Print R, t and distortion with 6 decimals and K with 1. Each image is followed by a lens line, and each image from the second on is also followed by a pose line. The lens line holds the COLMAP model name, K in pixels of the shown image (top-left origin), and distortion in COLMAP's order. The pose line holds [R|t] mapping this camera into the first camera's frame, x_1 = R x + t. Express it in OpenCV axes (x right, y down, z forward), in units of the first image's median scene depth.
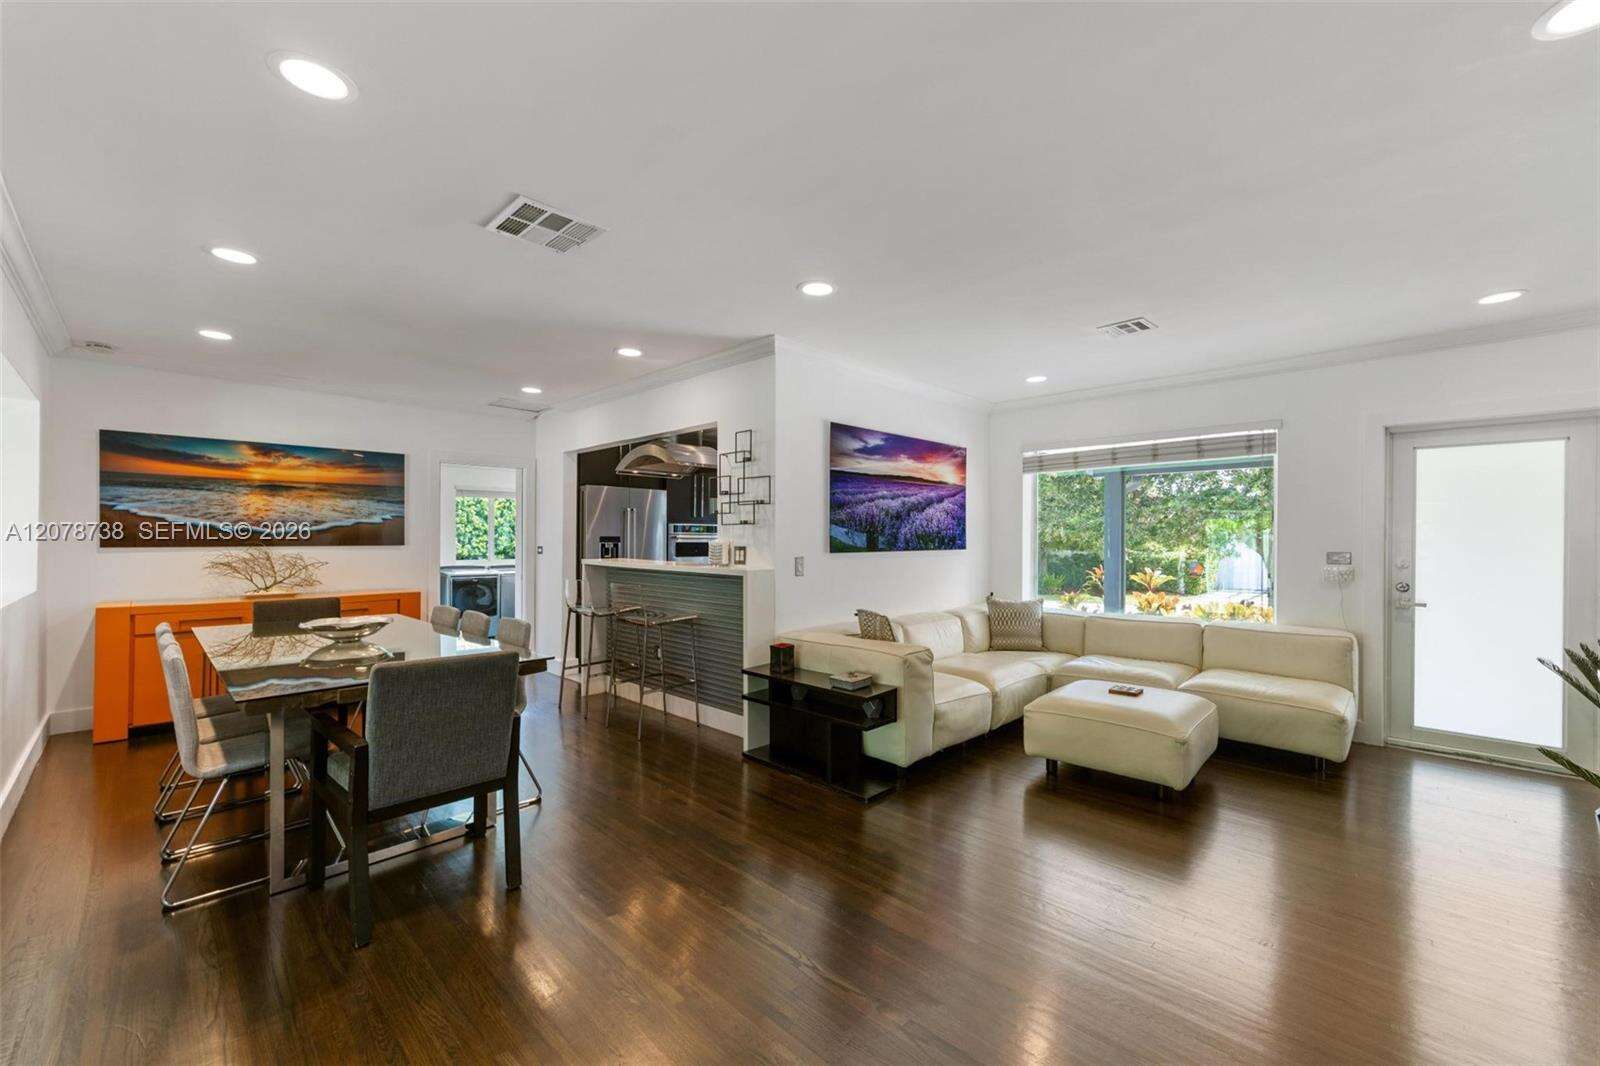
lens RADIAL K [[645.3, 0, 804.9], [0, 645.3, 536.8], [0, 0, 1]] dist [-0.002314, 0.000327]
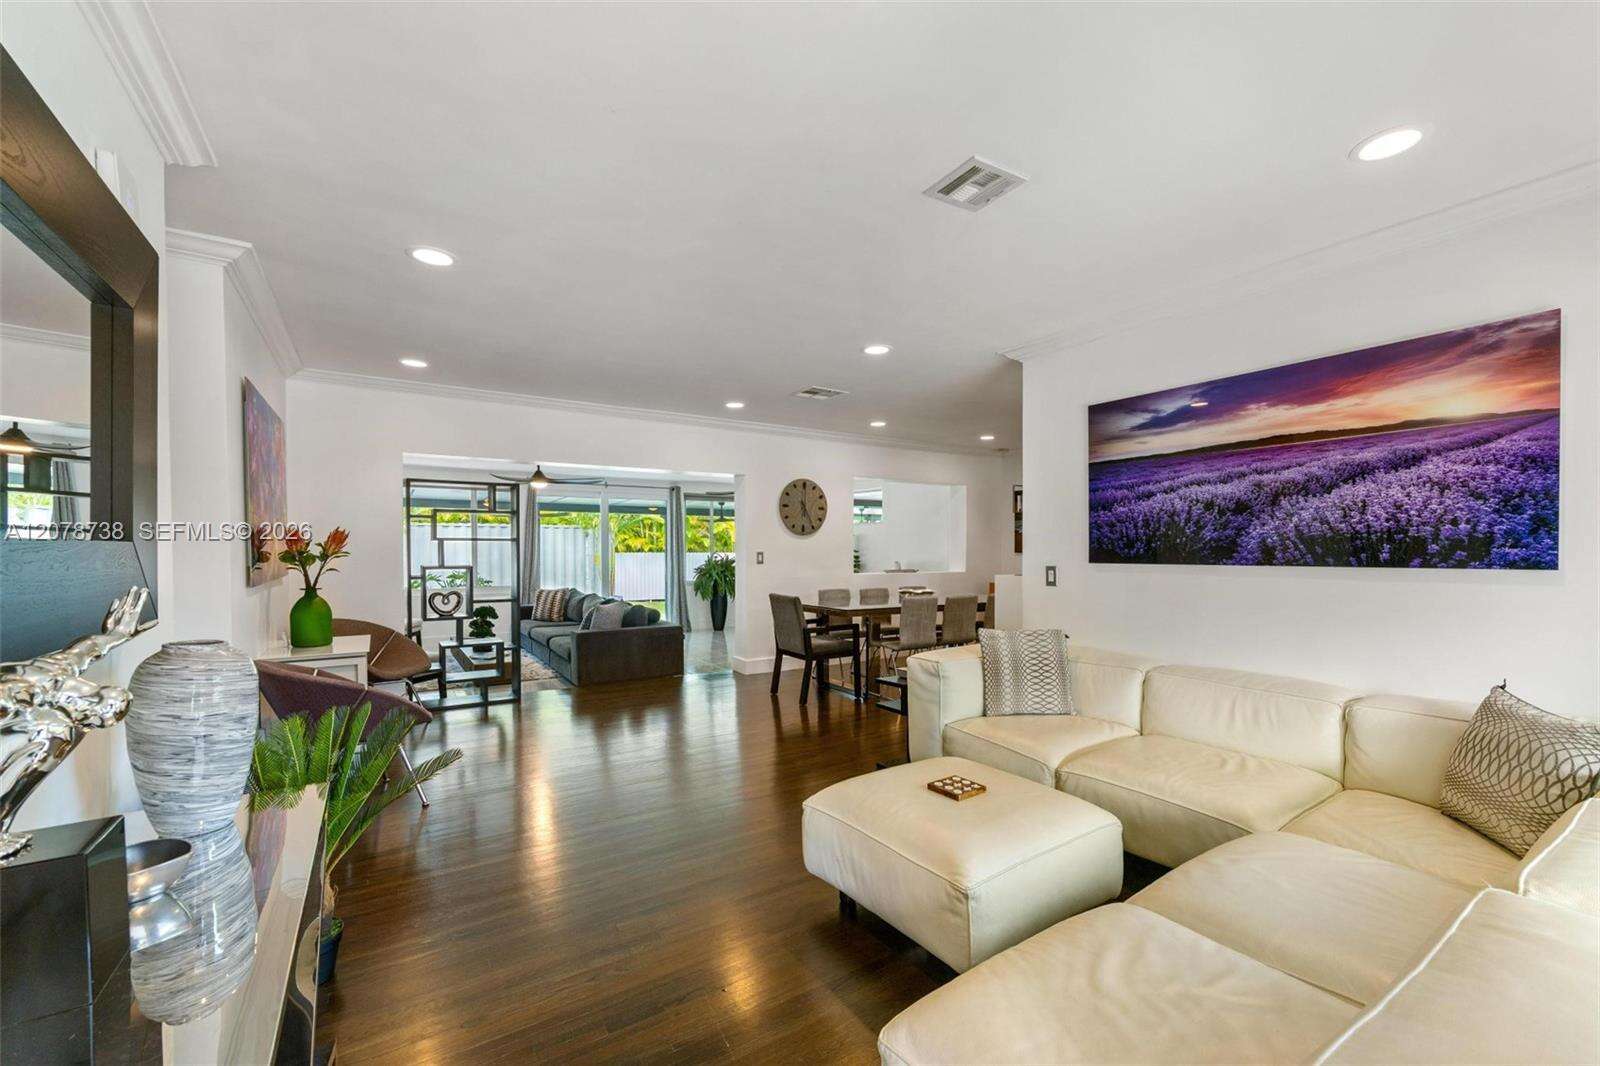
lens RADIAL K [[658.9, 0, 813.2], [0, 658.9, 556.2], [0, 0, 1]] dist [0.005423, 0.000022]
pose [[-0.217020, 0.007779, -0.976136, 0.837874], [0.002121, 0.999970, 0.007497, 0.008200], [0.976165, -0.000443, -0.217030, 0.736082]]
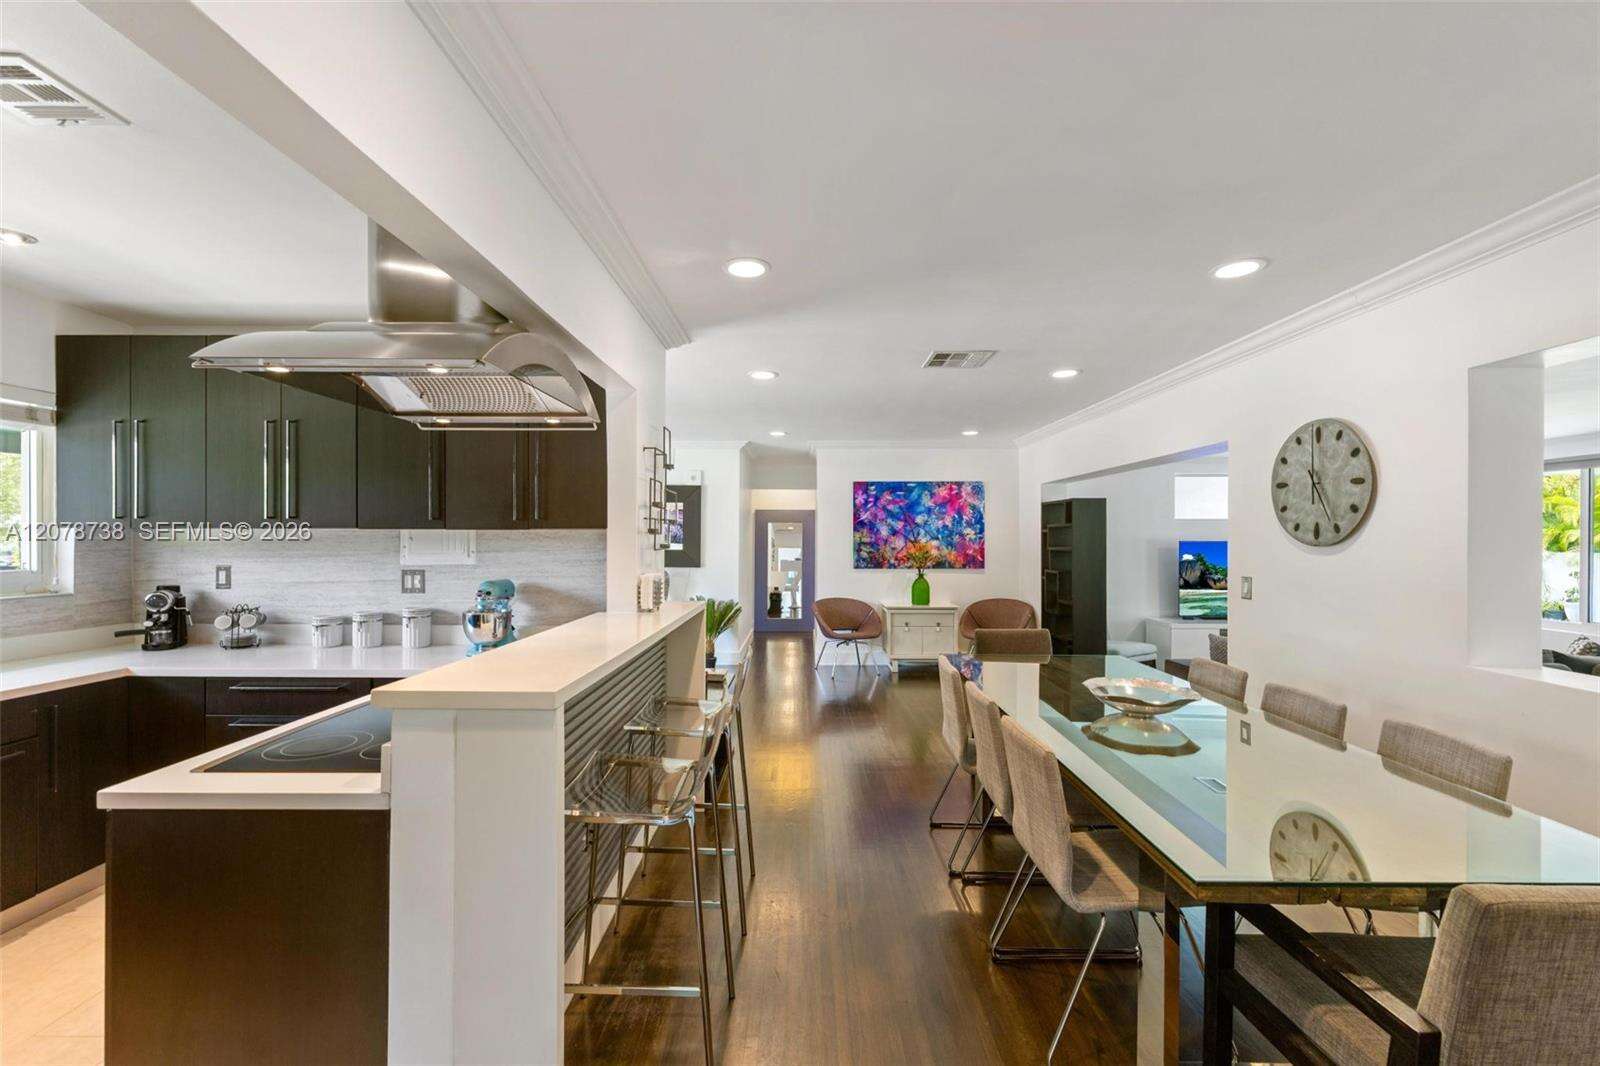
lens RADIAL K [[658.9, 0, 806.3], [0, 658.9, 535.8], [0, 0, 1]] dist [0.005423, 0.000022]
pose [[-0.698111, -0.007312, 0.715952, -0.647829], [-0.011277, 0.999936, -0.000784, -0.030458], [-0.715901, -0.008621, -0.698149, 1.194097]]
